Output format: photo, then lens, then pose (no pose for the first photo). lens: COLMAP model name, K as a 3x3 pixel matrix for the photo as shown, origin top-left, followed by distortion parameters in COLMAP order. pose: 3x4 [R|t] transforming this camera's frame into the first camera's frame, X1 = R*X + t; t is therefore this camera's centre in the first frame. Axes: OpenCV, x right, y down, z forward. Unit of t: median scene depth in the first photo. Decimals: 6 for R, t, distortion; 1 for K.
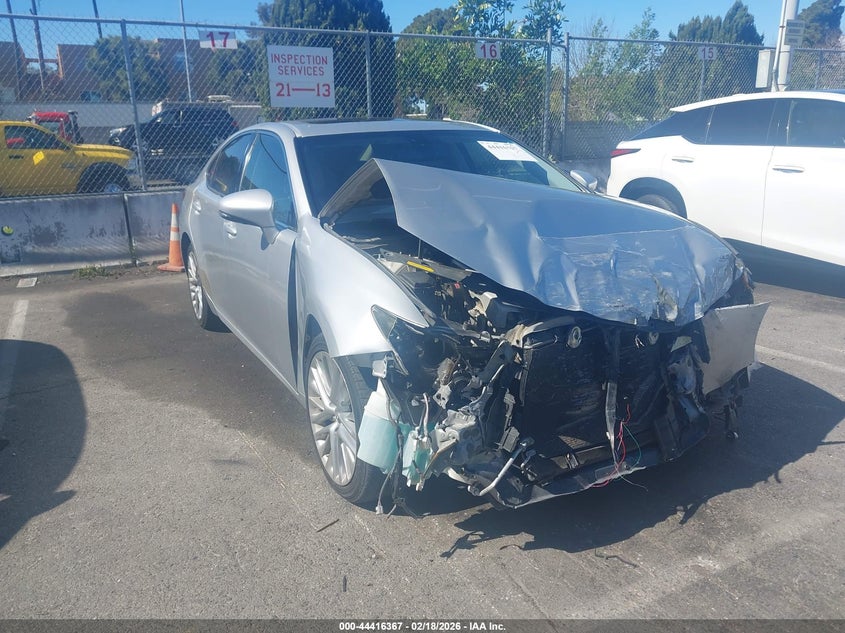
lens RADIAL K [[644.5, 0, 422.5], [0, 644.5, 316.7], [0, 0, 1]] dist [-0.011217, 0.001633]
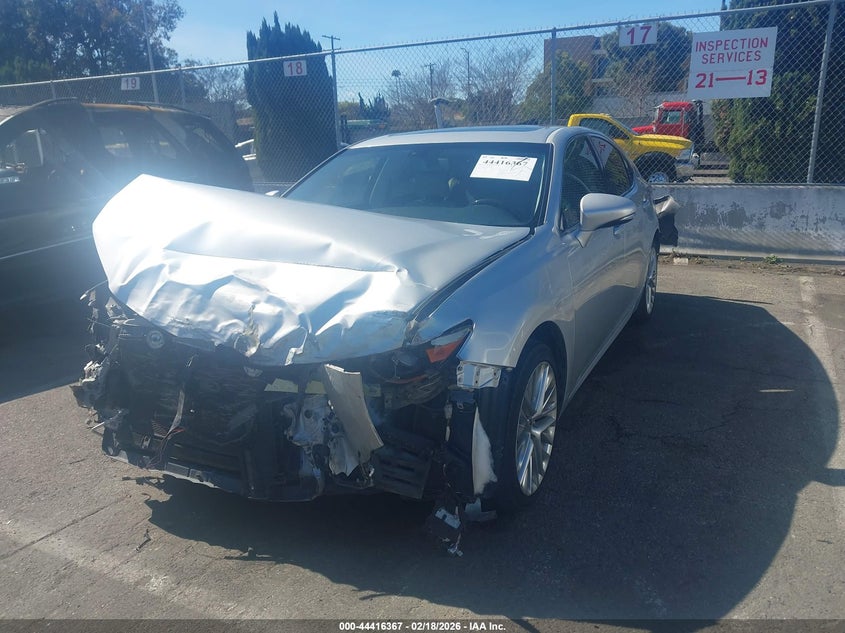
lens RADIAL K [[644.5, 0, 422.7], [0, 644.5, 316.1], [0, 0, 1]] dist [-0.011217, 0.001633]
pose [[0.609185, 0.215372, -0.763222, 0.298912], [-0.201475, 0.972870, 0.113720, -0.049138], [0.767008, 0.084493, 0.636050, 0.137790]]
